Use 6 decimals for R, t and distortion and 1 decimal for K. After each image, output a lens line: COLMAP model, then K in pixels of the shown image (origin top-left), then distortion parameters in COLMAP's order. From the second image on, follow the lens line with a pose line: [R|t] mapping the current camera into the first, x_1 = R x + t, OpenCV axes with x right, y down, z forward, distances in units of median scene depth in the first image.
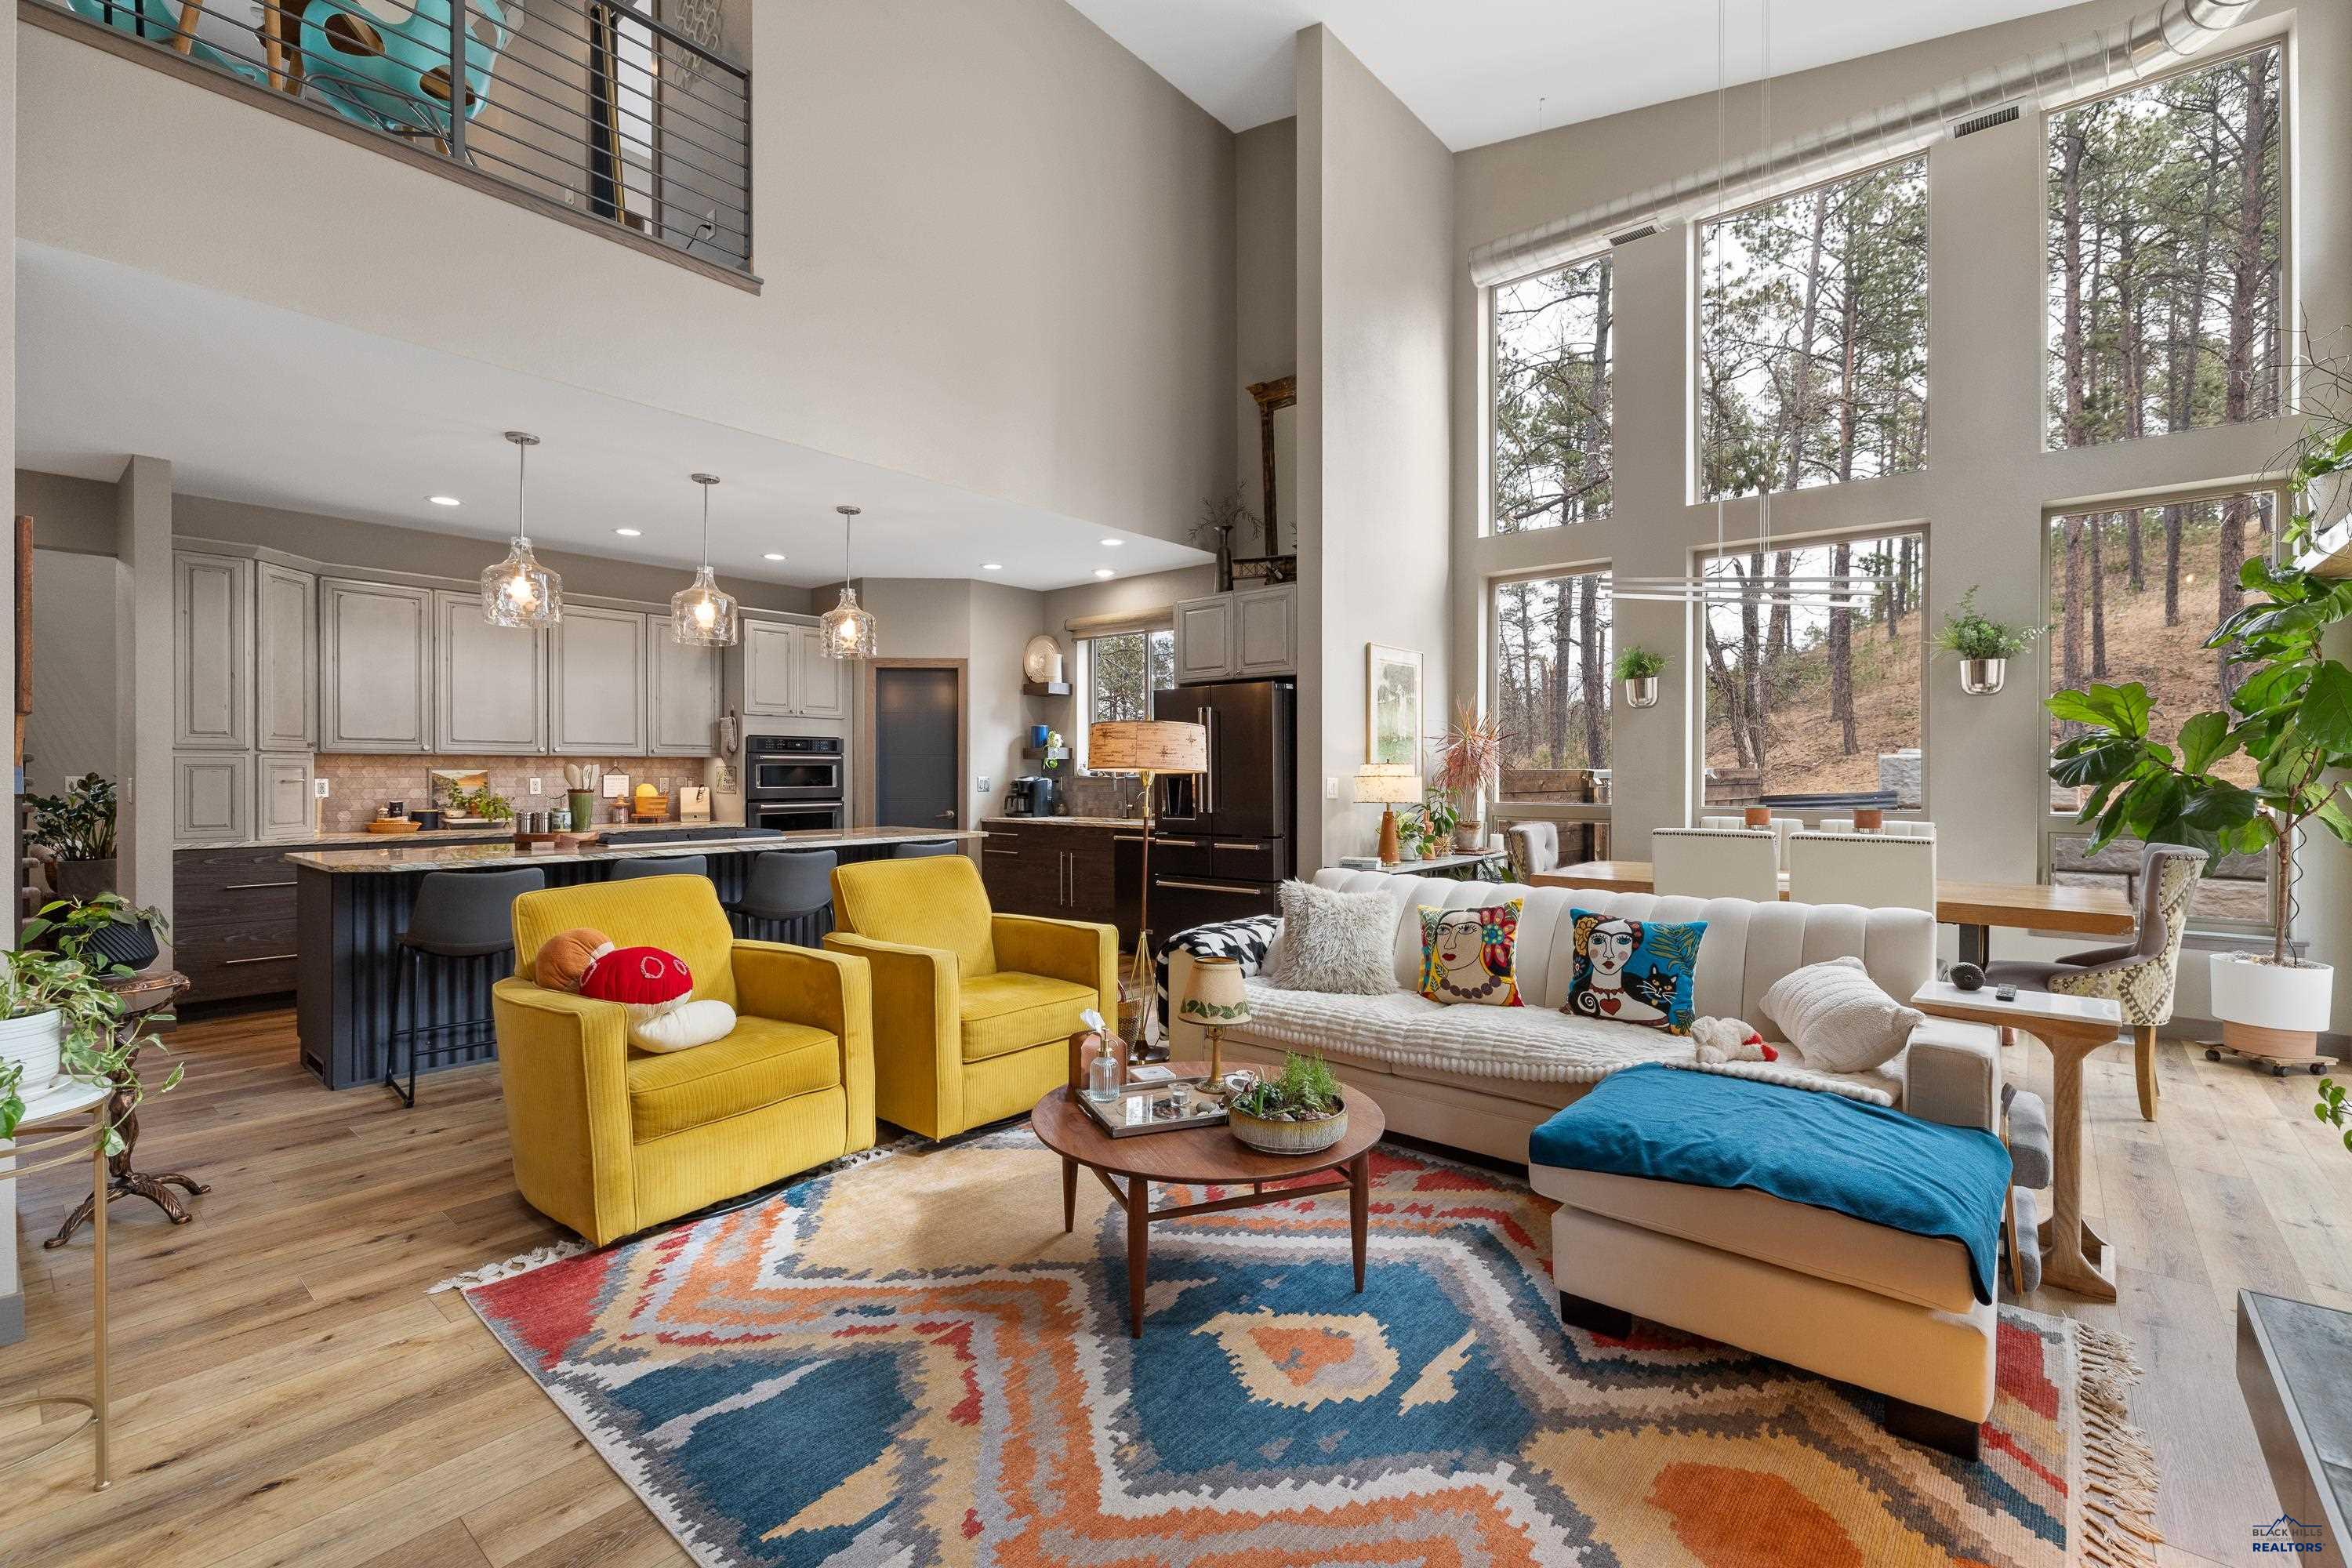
lens RADIAL K [[1020.6, 0, 1192.4], [0, 1020.6, 777.5], [0, 0, 1]] dist [-0.003363, 0.000720]
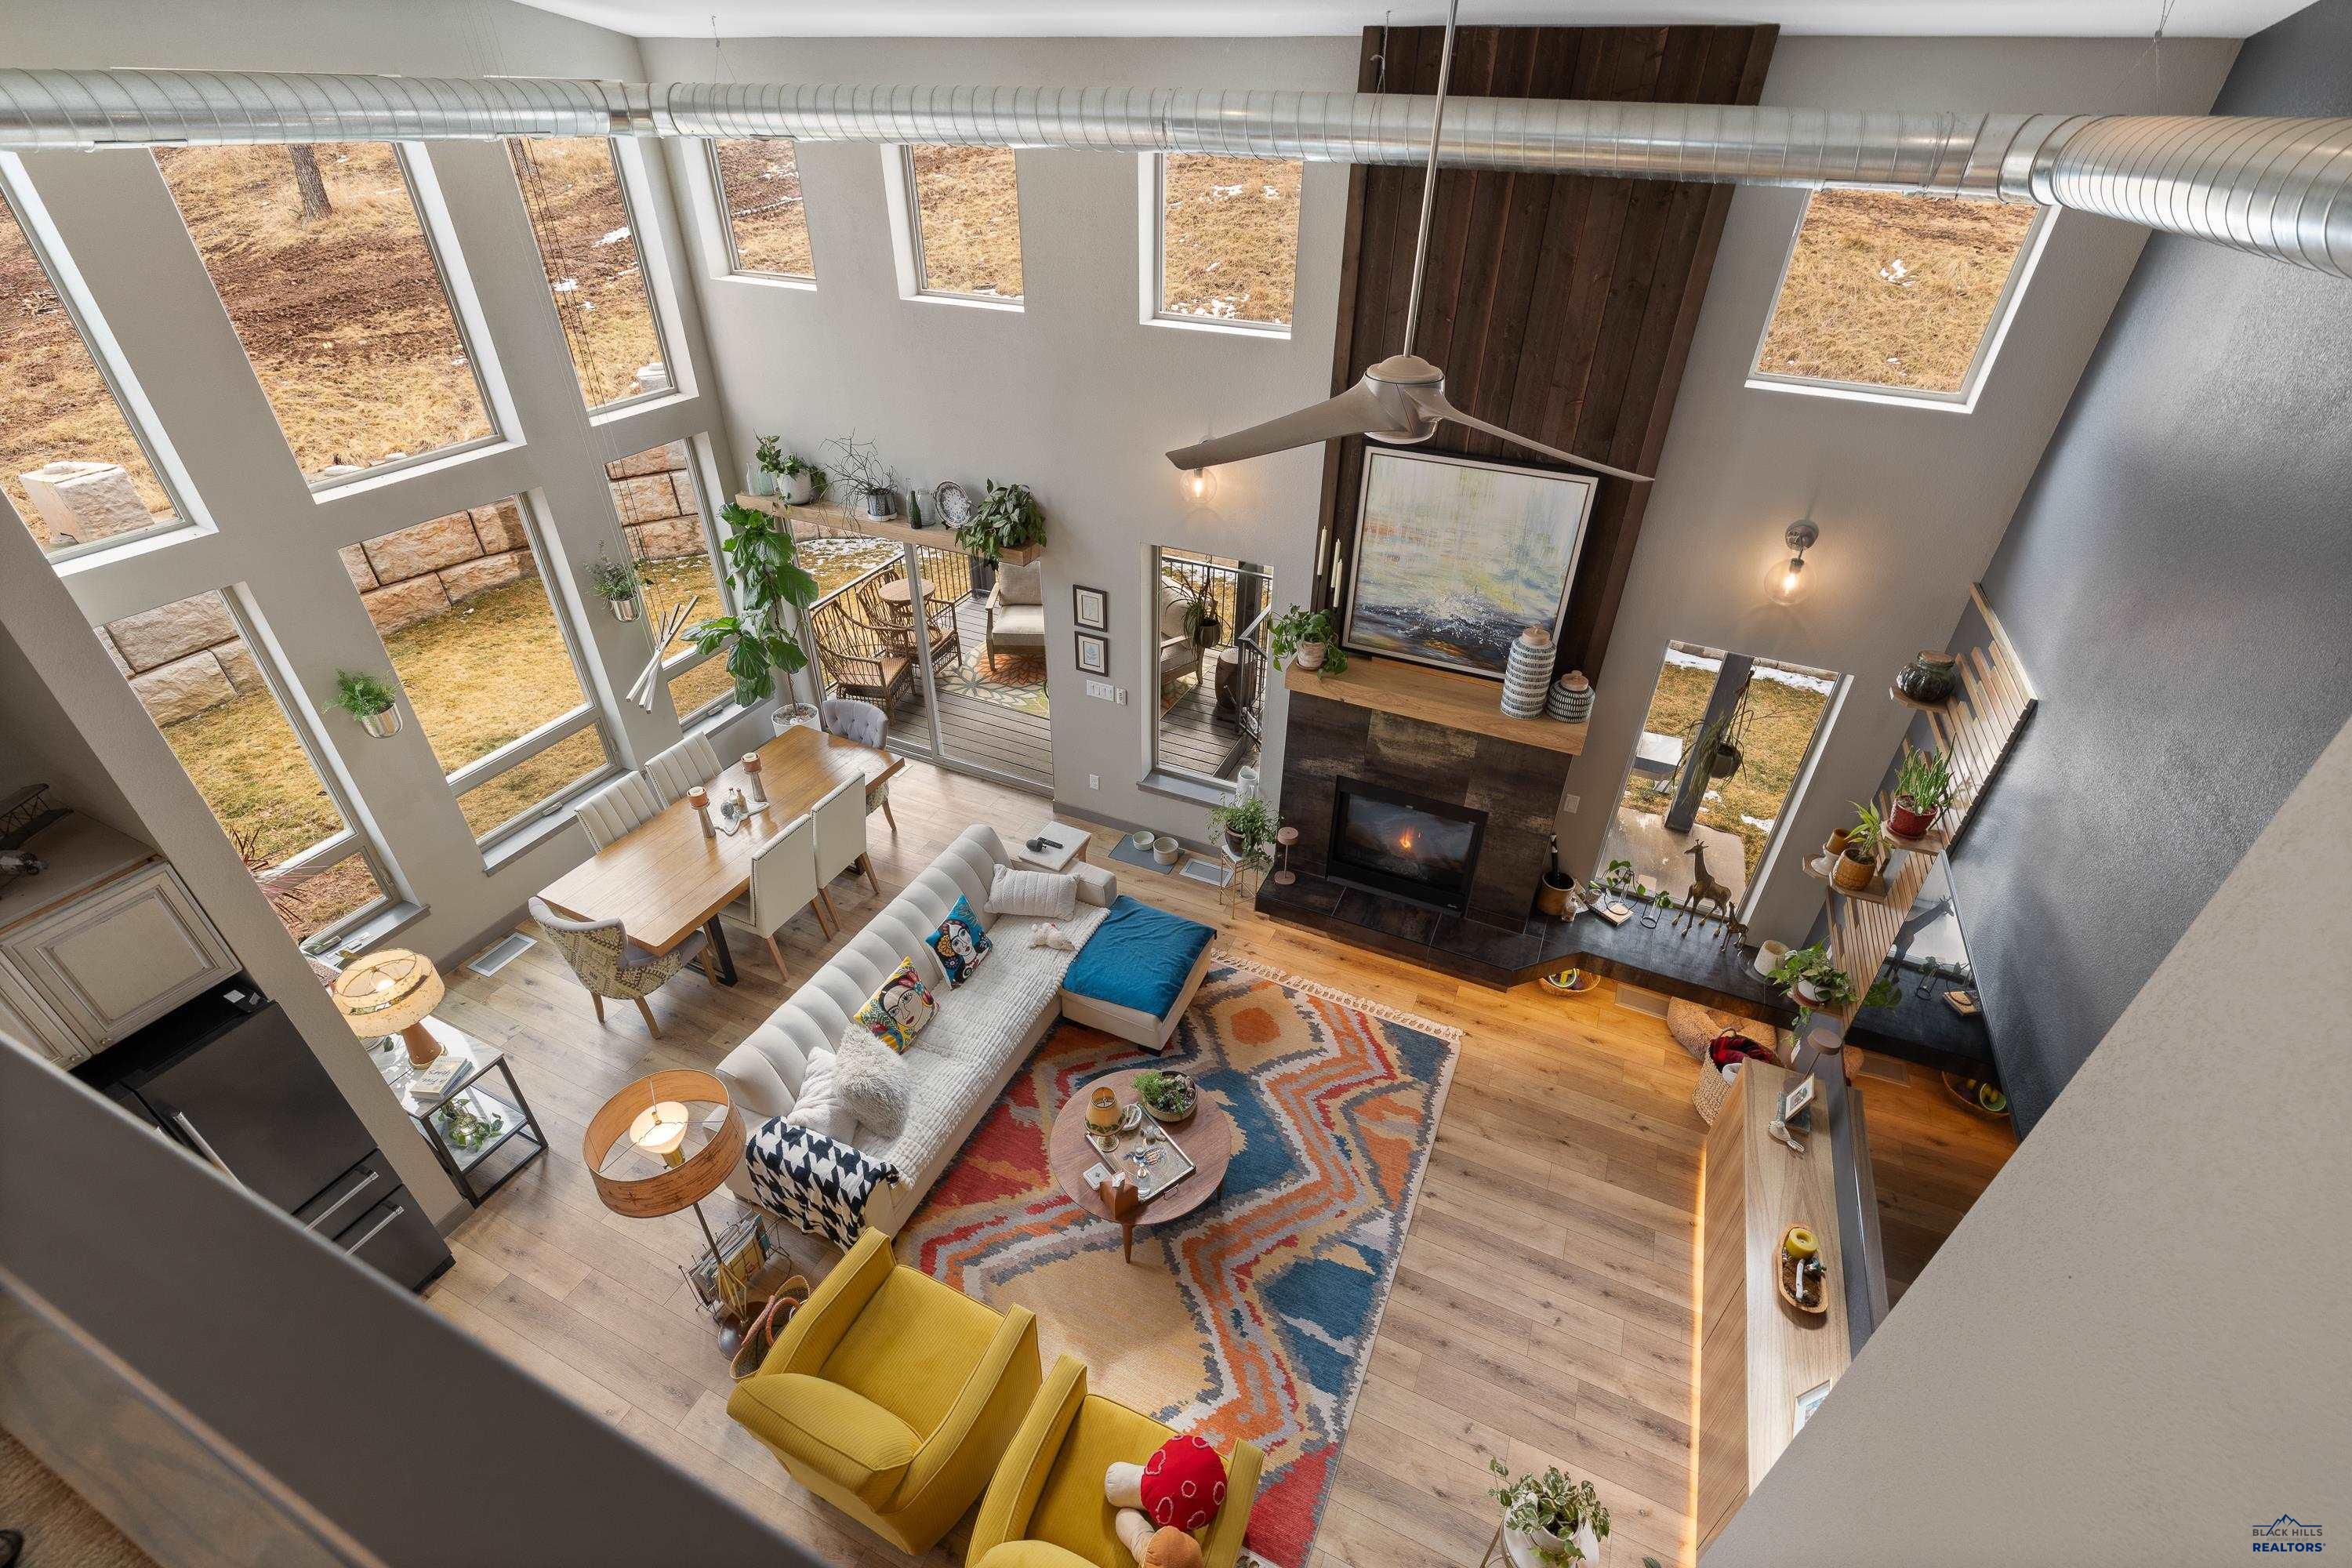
lens RADIAL K [[1020.6, 0, 1179.4], [0, 1020.6, 783.5], [0, 0, 1]] dist [-0.003363, 0.000720]
pose [[-0.266381, -0.544382, 0.795418, -0.608263], [-0.013026, 0.827193, 0.561766, -0.683035], [-0.963780, 0.139283, -0.227440, 0.665441]]
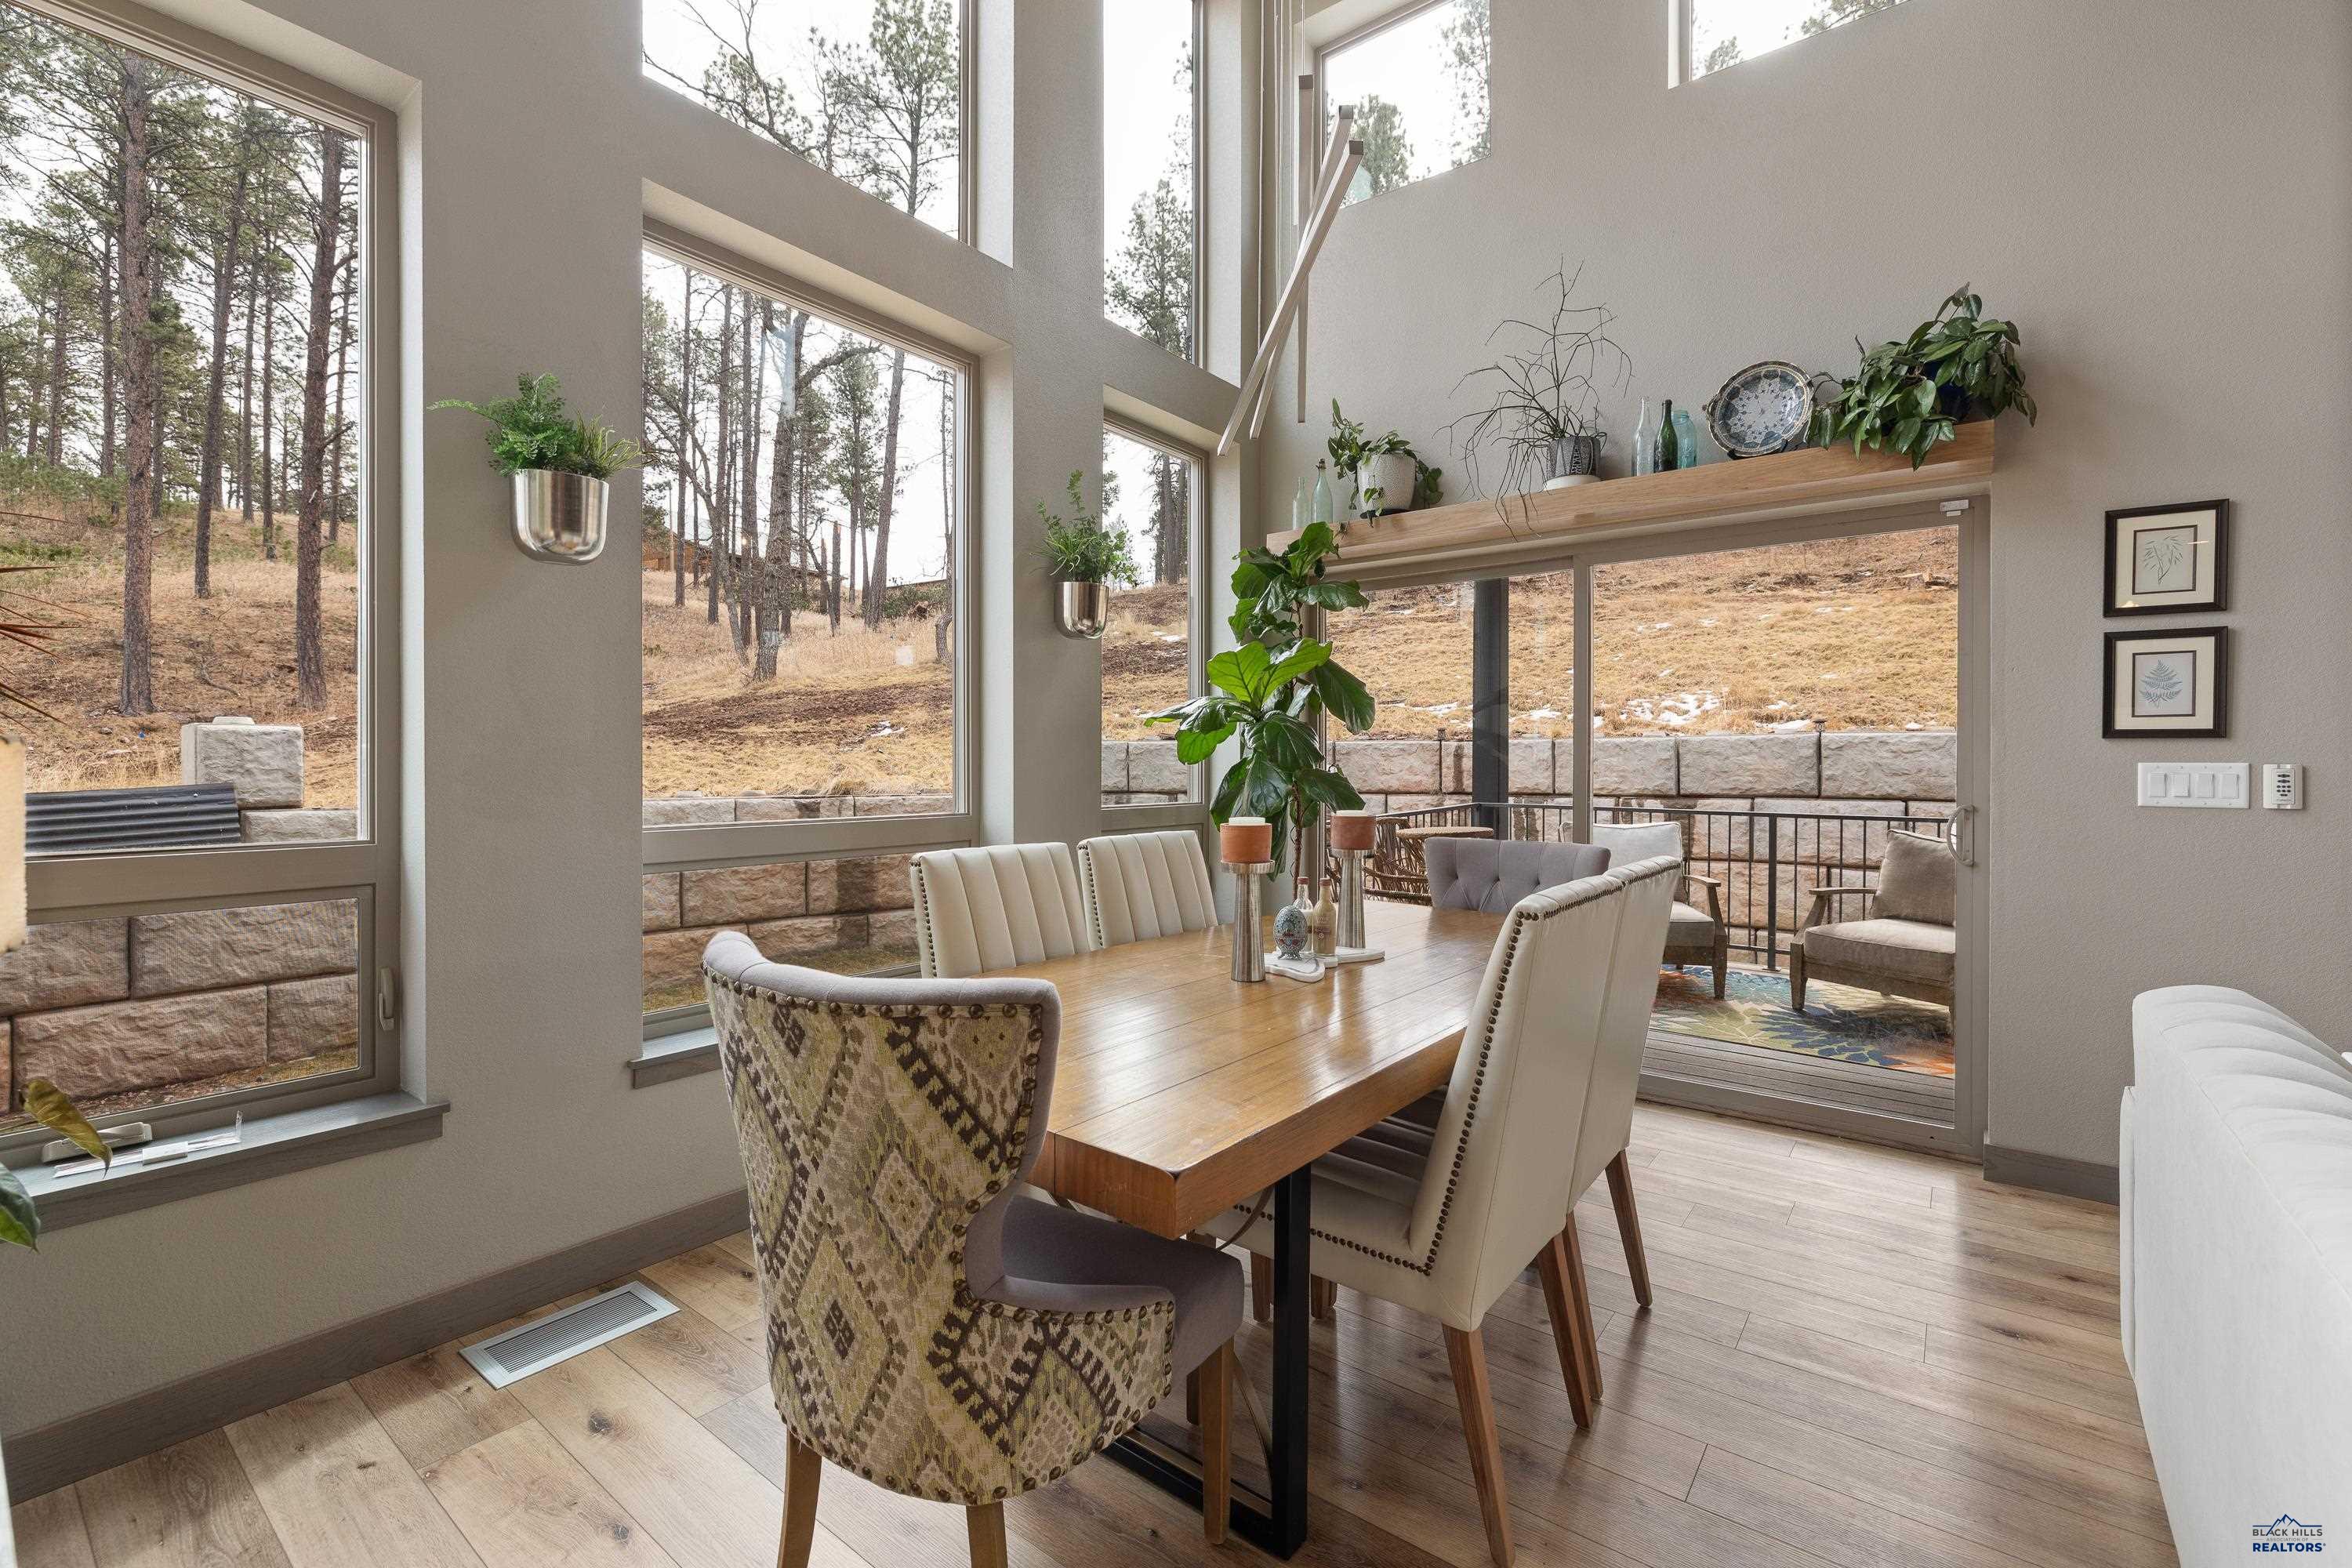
lens RADIAL K [[1020.6, 0, 1181.9], [0, 1020.6, 769.0], [0, 0, 1]] dist [-0.003363, 0.000720]
pose [[-0.034071, -0.002508, 0.999416, 0.099882], [0.002043, 0.999995, 0.002579, 0.001631], [-0.999417, 0.002130, -0.034066, 0.989547]]
